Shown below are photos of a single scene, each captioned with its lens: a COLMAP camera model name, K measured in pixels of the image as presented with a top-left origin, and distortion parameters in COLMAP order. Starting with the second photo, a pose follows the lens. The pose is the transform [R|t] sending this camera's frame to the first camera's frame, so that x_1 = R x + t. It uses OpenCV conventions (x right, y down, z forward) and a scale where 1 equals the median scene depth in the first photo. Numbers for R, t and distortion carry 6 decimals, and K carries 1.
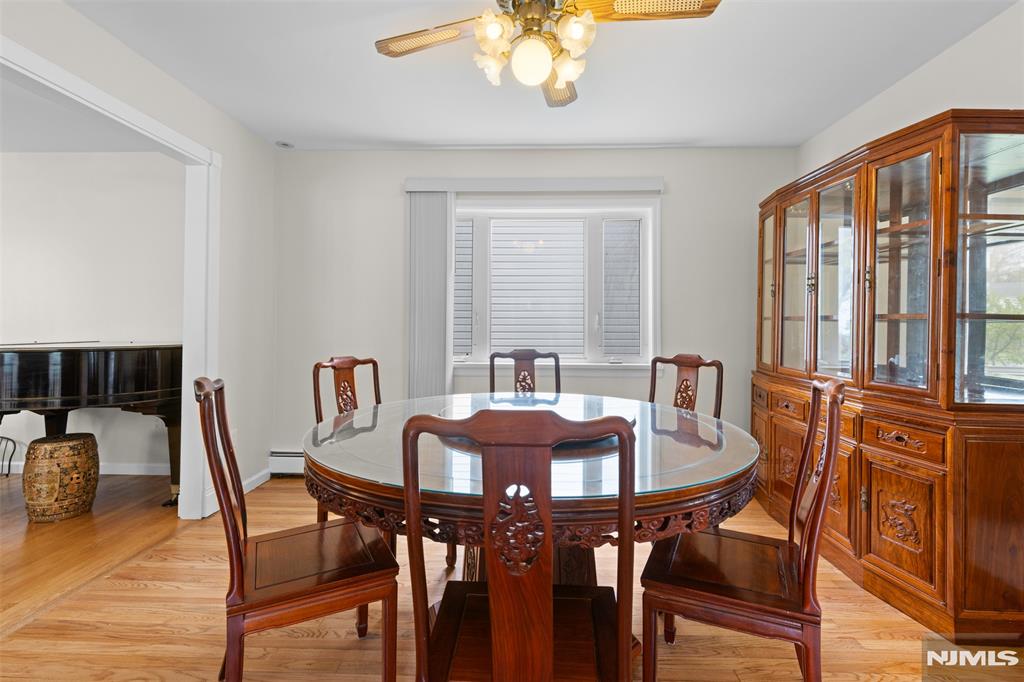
lens RADIAL K [[455.9, 0, 512.2], [0, 455.9, 335.4], [0, 0, 1]] dist [0.010940, -0.008381]
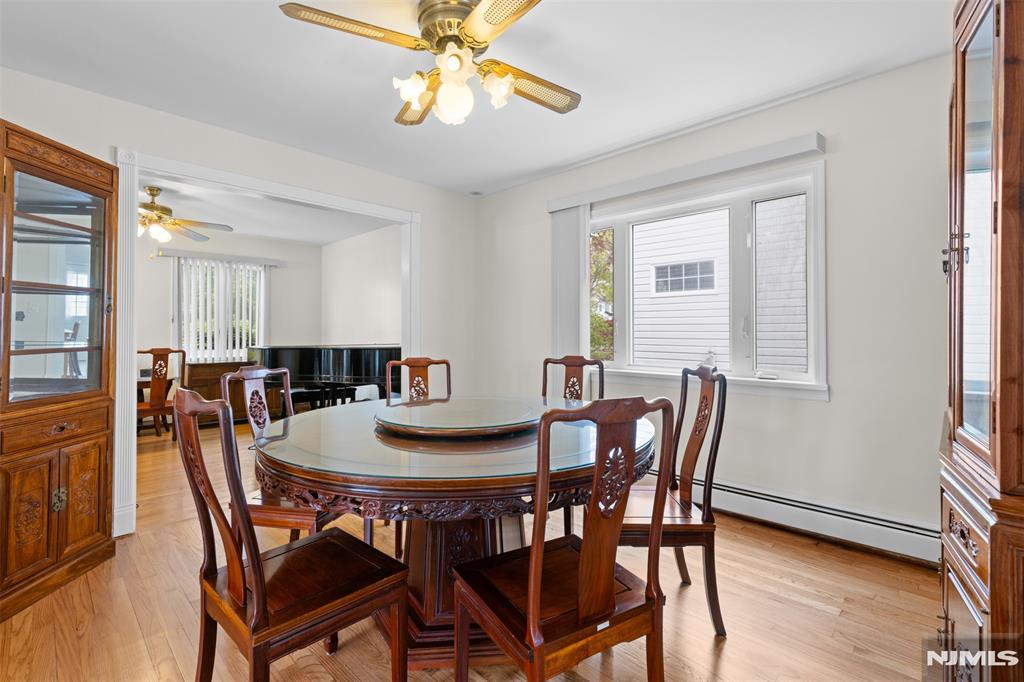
lens RADIAL K [[455.9, 0, 512.2], [0, 455.9, 335.4], [0, 0, 1]] dist [0.010940, -0.008381]
pose [[0.739524, -0.001096, -0.673129, 0.547620], [-0.013807, 0.999764, -0.016796, 0.004960], [0.672989, 0.021714, 0.739334, 0.154106]]
